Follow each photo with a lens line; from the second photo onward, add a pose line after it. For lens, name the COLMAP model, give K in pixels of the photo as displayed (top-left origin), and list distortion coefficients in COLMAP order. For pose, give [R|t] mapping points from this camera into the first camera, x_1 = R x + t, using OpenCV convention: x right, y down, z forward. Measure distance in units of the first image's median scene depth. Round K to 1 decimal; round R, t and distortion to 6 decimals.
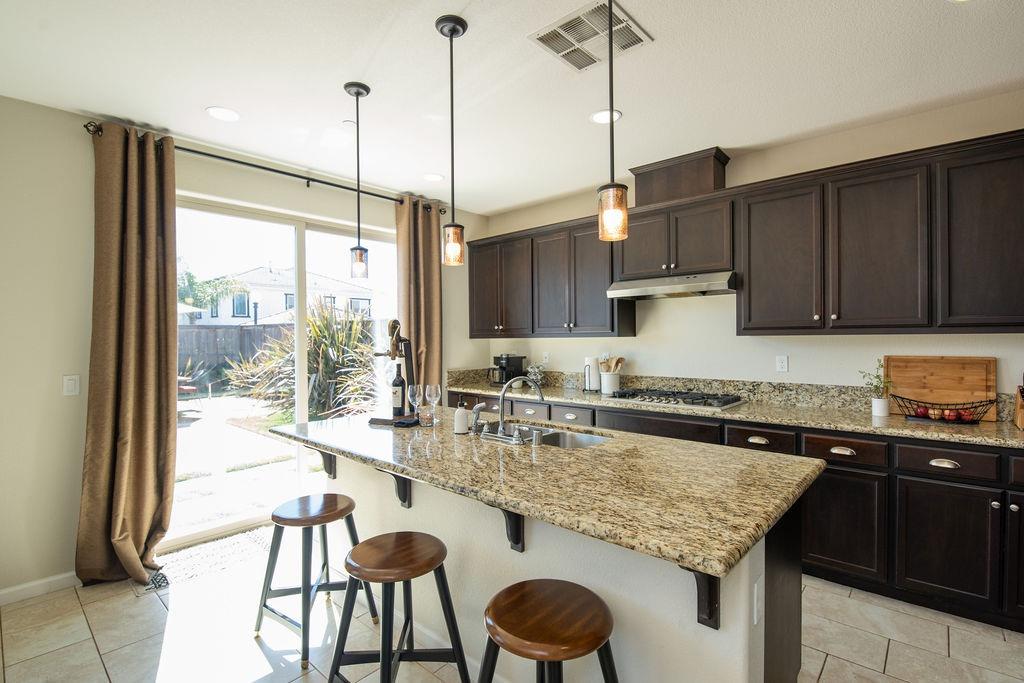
lens RADIAL K [[467.4, 0, 493.8], [0, 467.4, 343.9], [0, 0, 1]] dist [-0.032607, -0.000082]
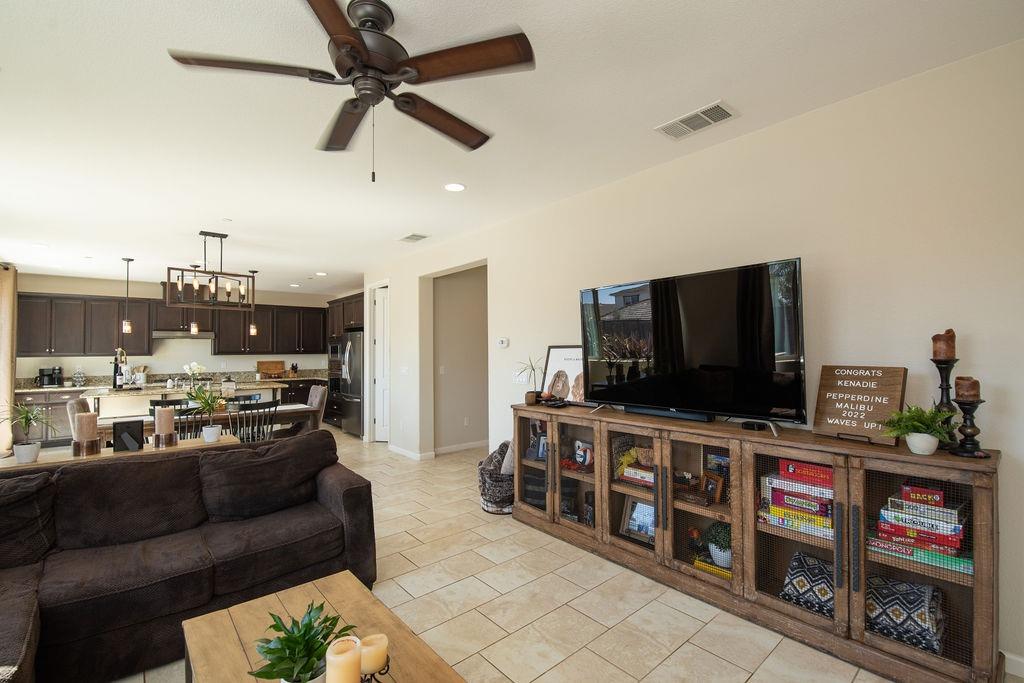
lens RADIAL K [[449.6, 0, 505.4], [0, 449.6, 341.0], [0, 0, 1]] dist [0.000193, -0.010332]
pose [[0.095080, 0.029789, 0.995024, -2.363647], [0.016517, 0.999367, -0.031498, 0.012498], [-0.995333, 0.019430, 0.094528, -1.178425]]
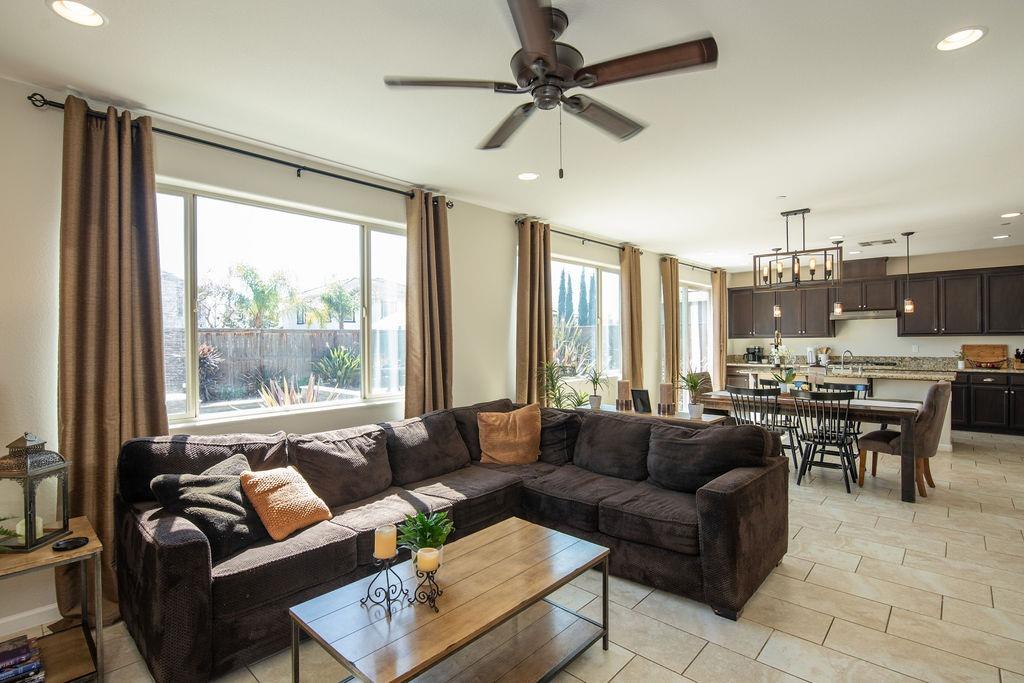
lens RADIAL K [[486.6, 0, 524.4], [0, 486.6, 338.9], [0, 0, 1]] dist [0.002771, 0.000113]
pose [[0.999258, -0.004059, 0.038311, -1.777170], [0.004419, 0.999947, -0.009316, 0.008926], [-0.038271, 0.009479, 0.999222, -1.710266]]
